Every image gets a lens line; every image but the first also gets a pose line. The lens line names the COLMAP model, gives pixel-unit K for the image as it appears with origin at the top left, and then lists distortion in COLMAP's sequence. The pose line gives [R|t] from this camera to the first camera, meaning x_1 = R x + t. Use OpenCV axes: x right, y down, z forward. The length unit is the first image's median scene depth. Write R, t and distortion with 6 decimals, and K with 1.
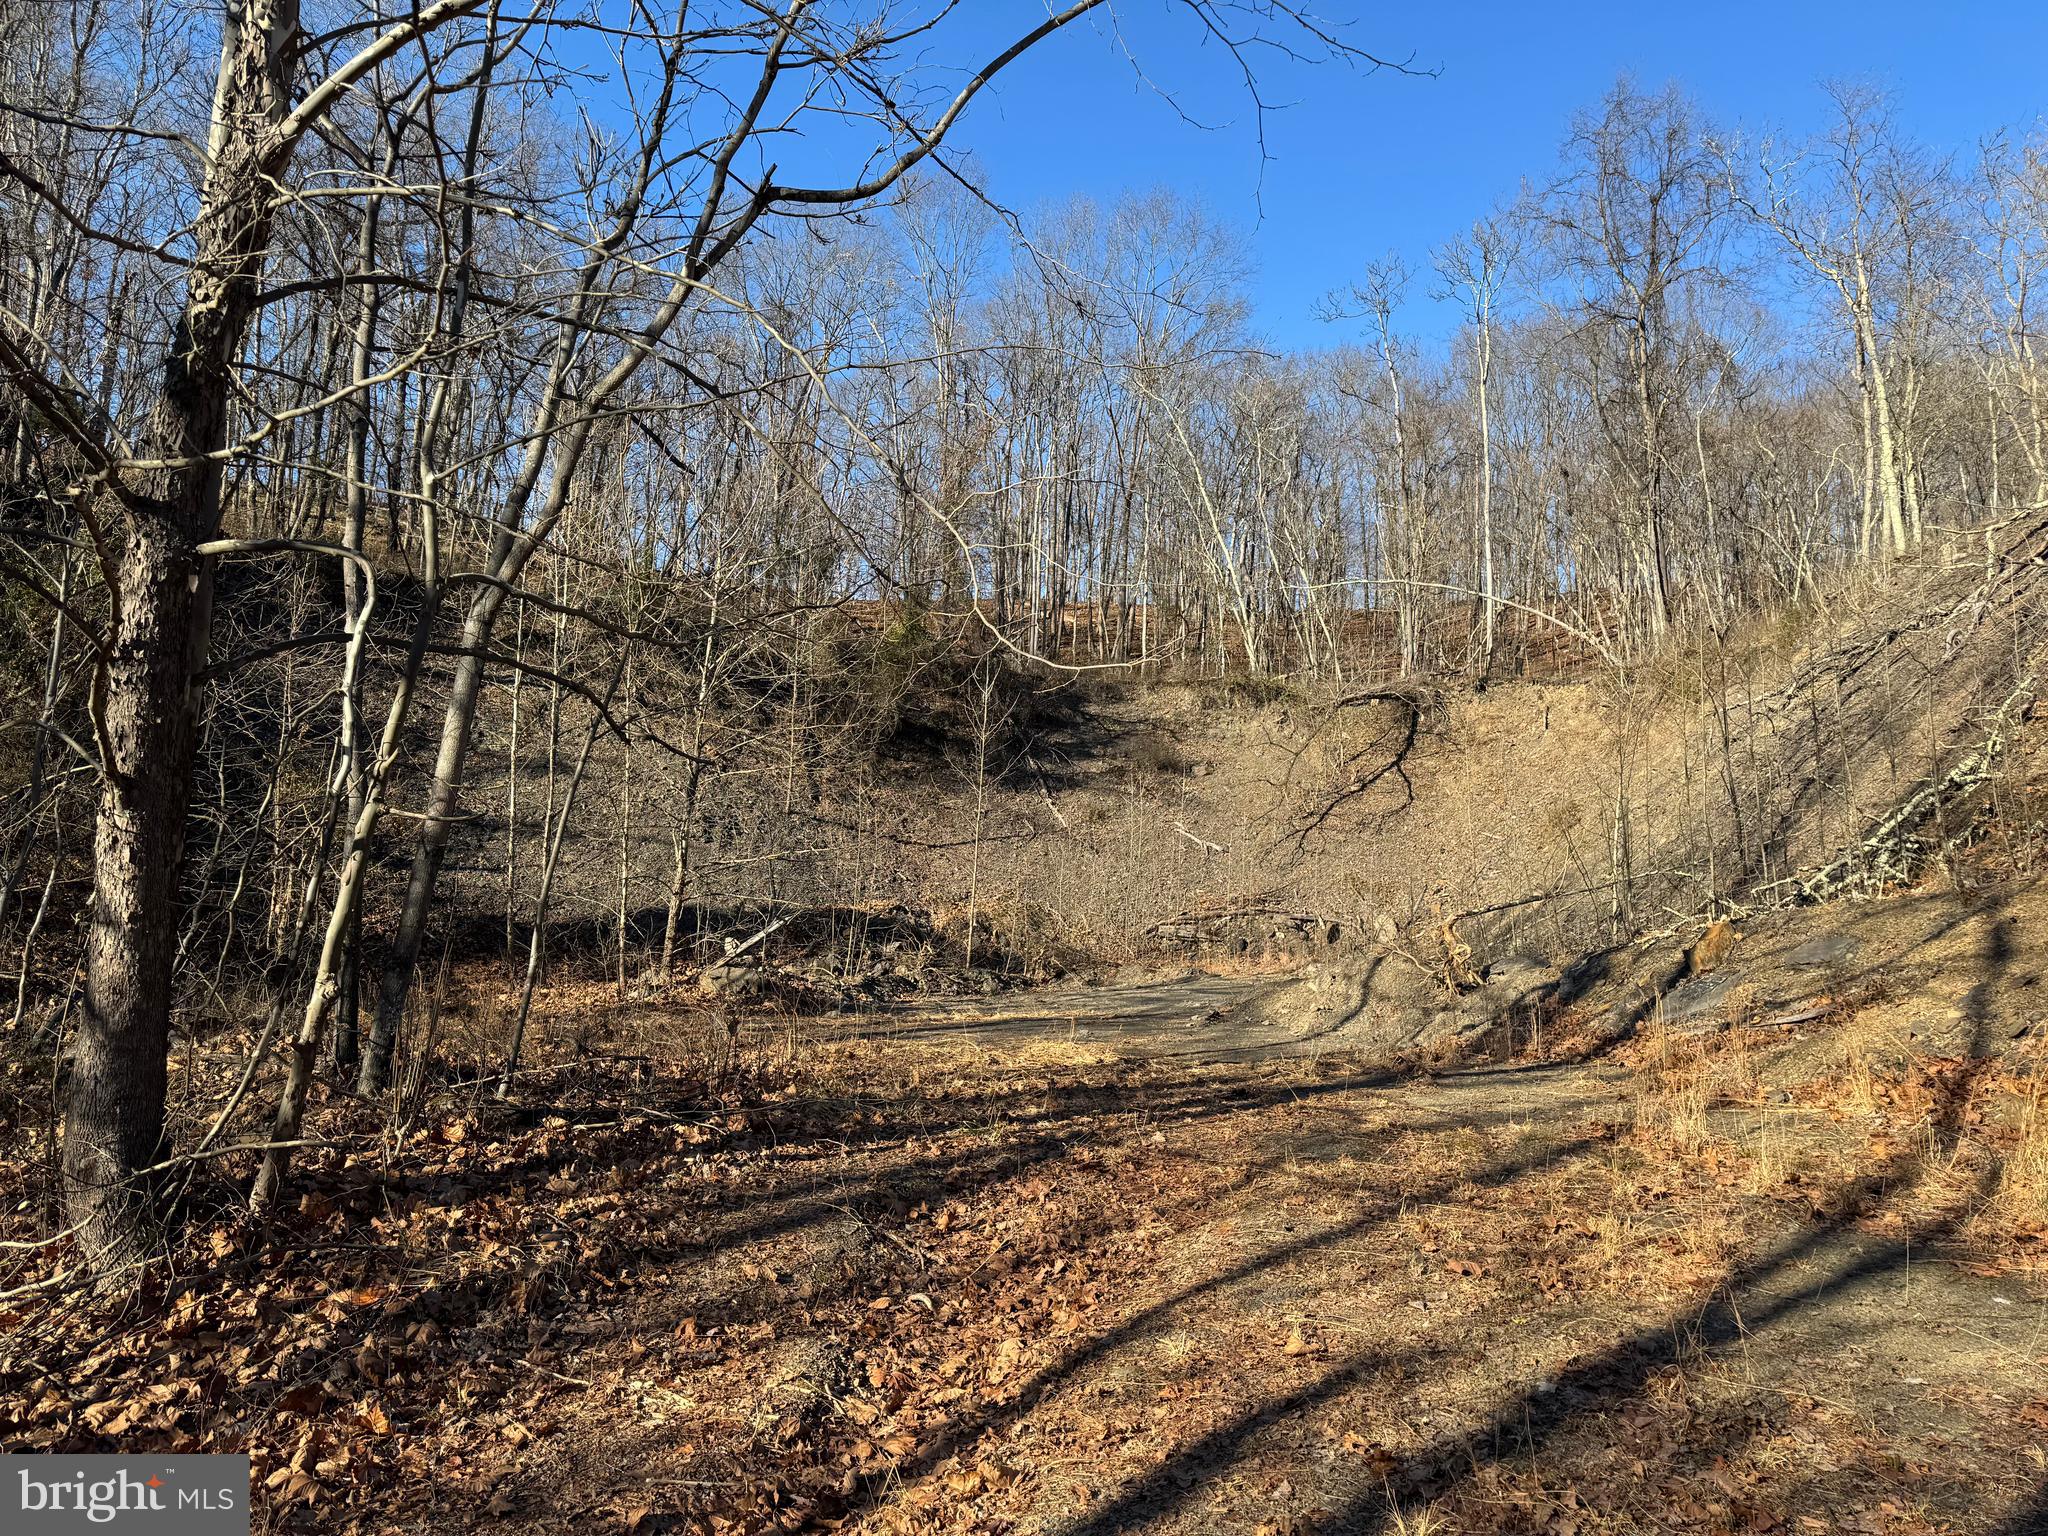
lens RADIAL K [[1408.5, 0, 1013.1], [0, 1408.5, 764.2], [0, 0, 1]] dist [0.063899, -0.091369]
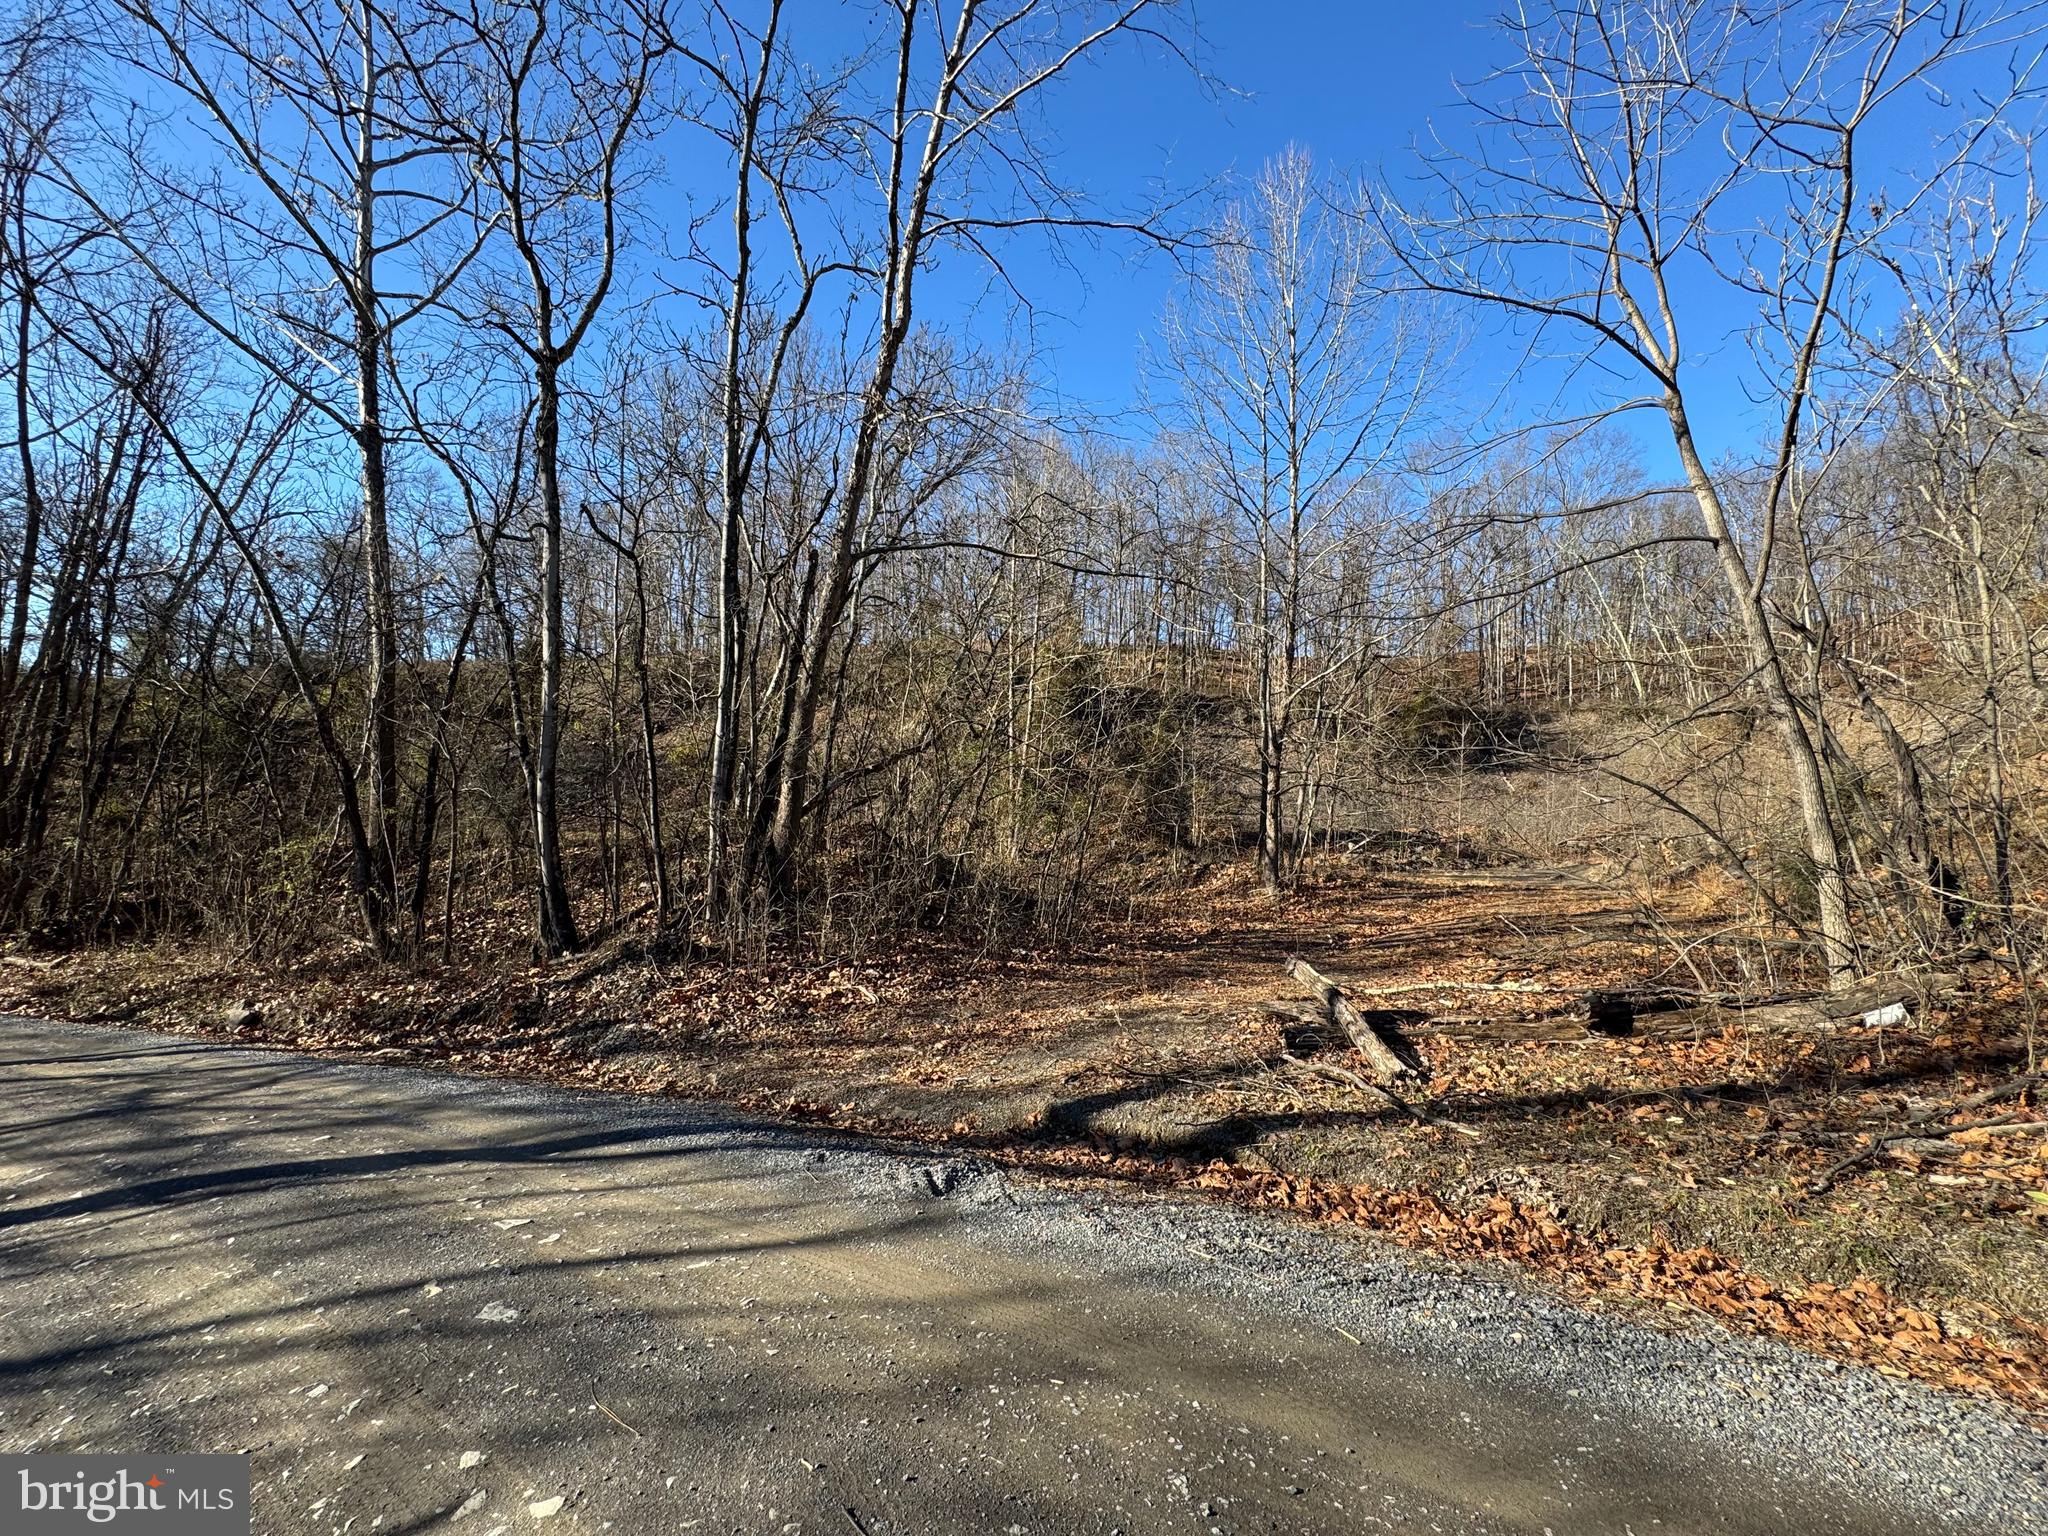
lens RADIAL K [[802.0, 0, 1022.7], [0, 802.0, 765.3], [0, 0, 1]] dist [-0.005985, 0.000514]
pose [[0.853684, -0.031548, -0.519834, 0.032139], [0.045496, 0.998865, 0.014095, -0.038970], [0.518800, -0.035683, 0.854151, -0.326077]]
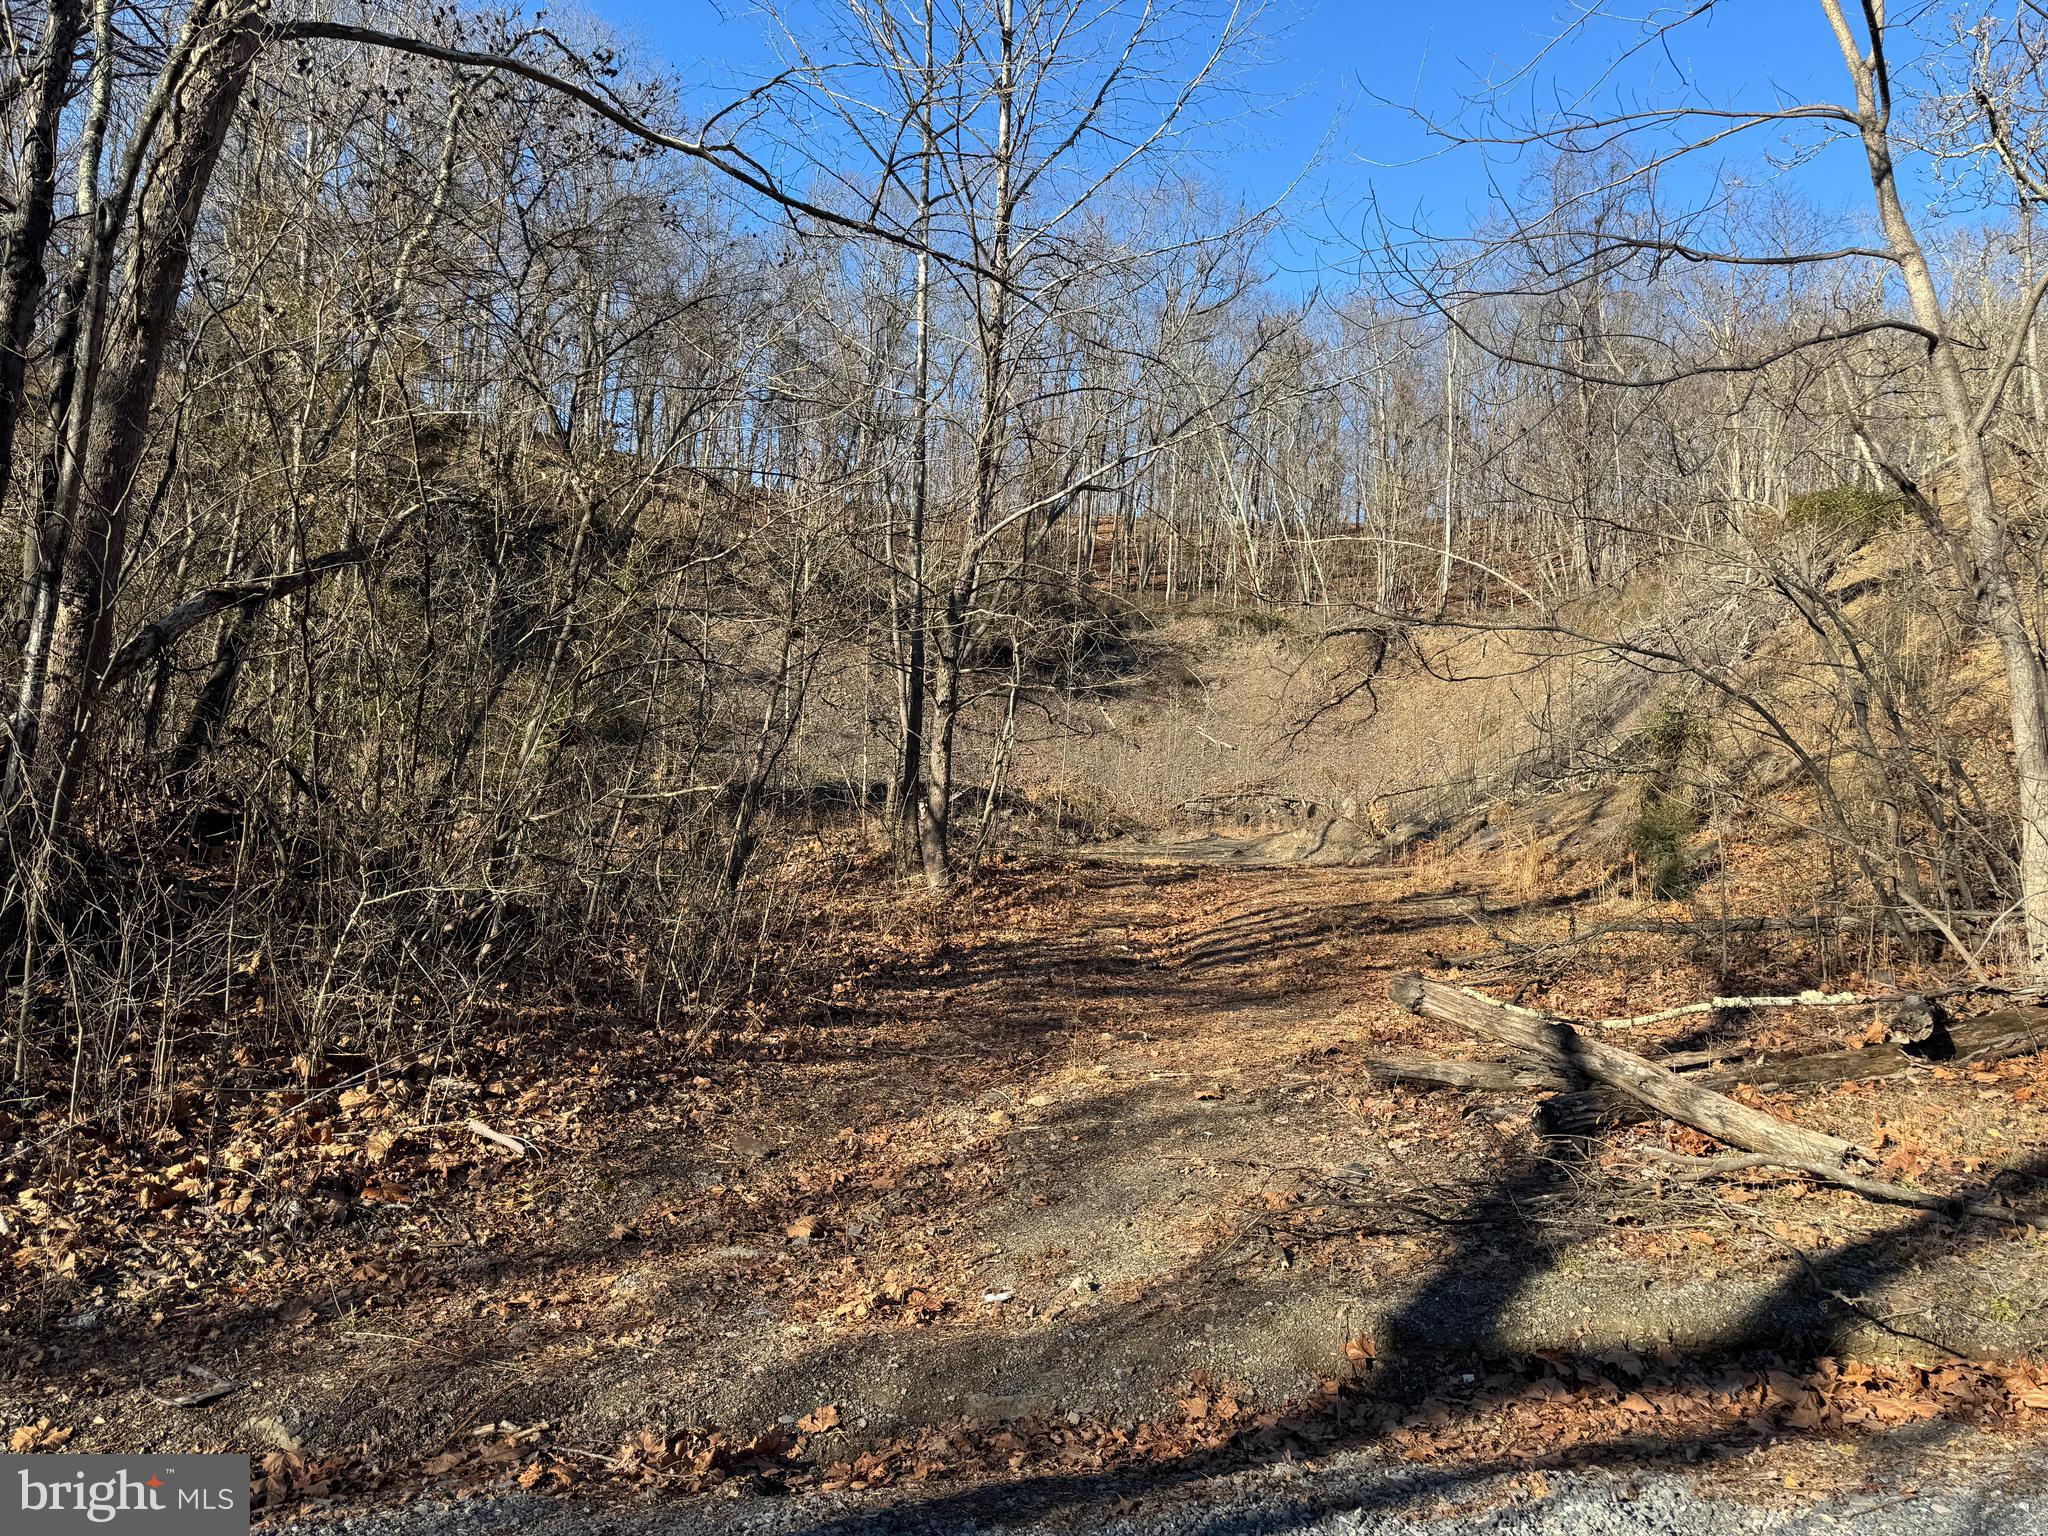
lens RADIAL K [[1408.5, 0, 1013.1], [0, 1408.5, 764.2], [0, 0, 1]] dist [0.063899, -0.091369]
pose [[0.999791, 0.019617, 0.005739, -0.062949], [-0.020031, 0.996252, 0.084151, -0.030399], [-0.004066, -0.084249, 0.996436, -0.314919]]
